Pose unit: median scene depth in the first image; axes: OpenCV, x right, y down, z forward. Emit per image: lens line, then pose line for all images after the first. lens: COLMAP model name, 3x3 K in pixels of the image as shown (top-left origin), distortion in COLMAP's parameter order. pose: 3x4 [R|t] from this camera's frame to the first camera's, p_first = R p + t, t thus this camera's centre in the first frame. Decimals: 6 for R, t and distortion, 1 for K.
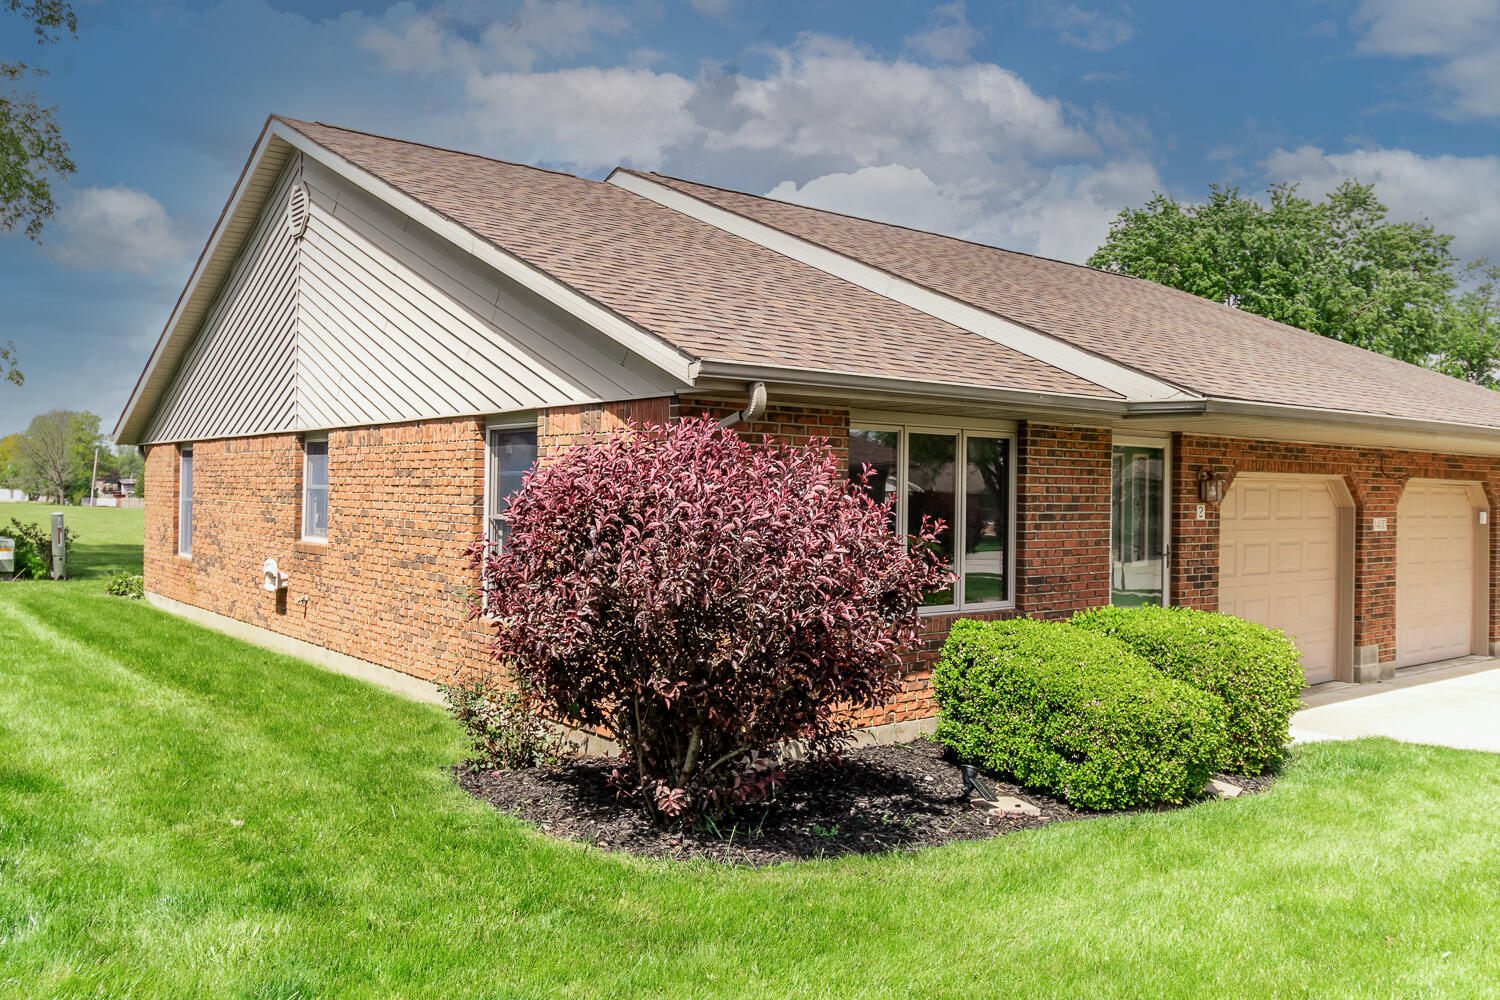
lens RADIAL K [[1175.5, 0, 749.8], [0, 1175.5, 496.0], [0, 0, 1]] dist [-0.016272, -0.005384]
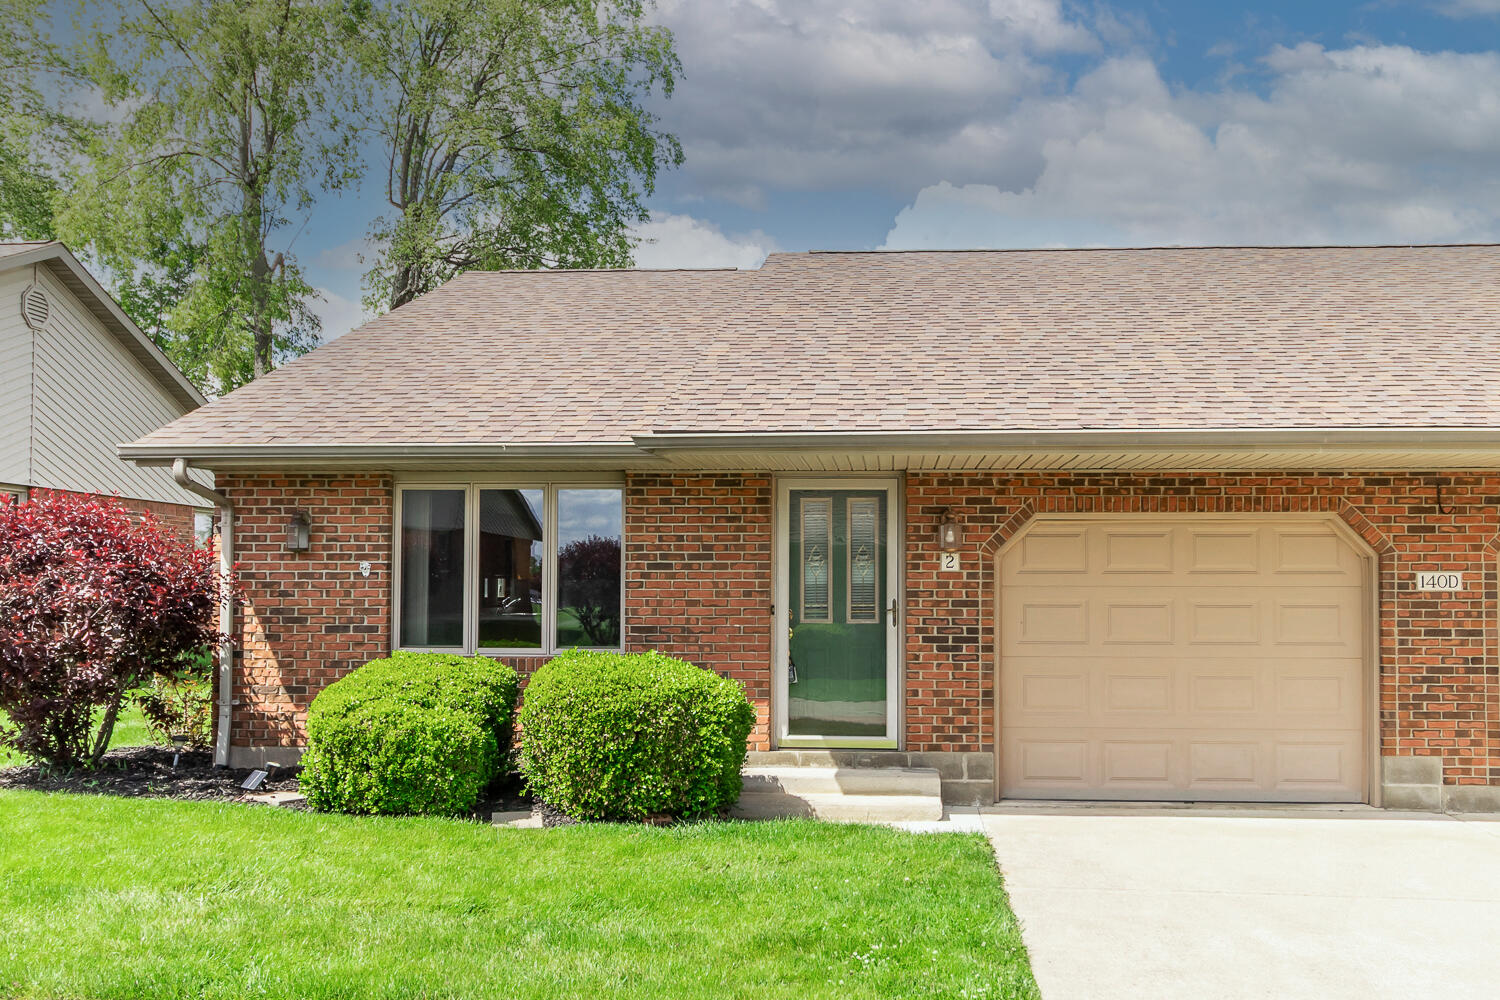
lens RADIAL K [[1175.5, 0, 750.3], [0, 1175.5, 501.0], [0, 0, 1]] dist [-0.016272, -0.005384]
pose [[0.752075, -0.044390, -0.657581, 0.901768], [0.004192, 0.998031, -0.062578, 0.023893], [0.659064, 0.044307, 0.750780, 0.282986]]
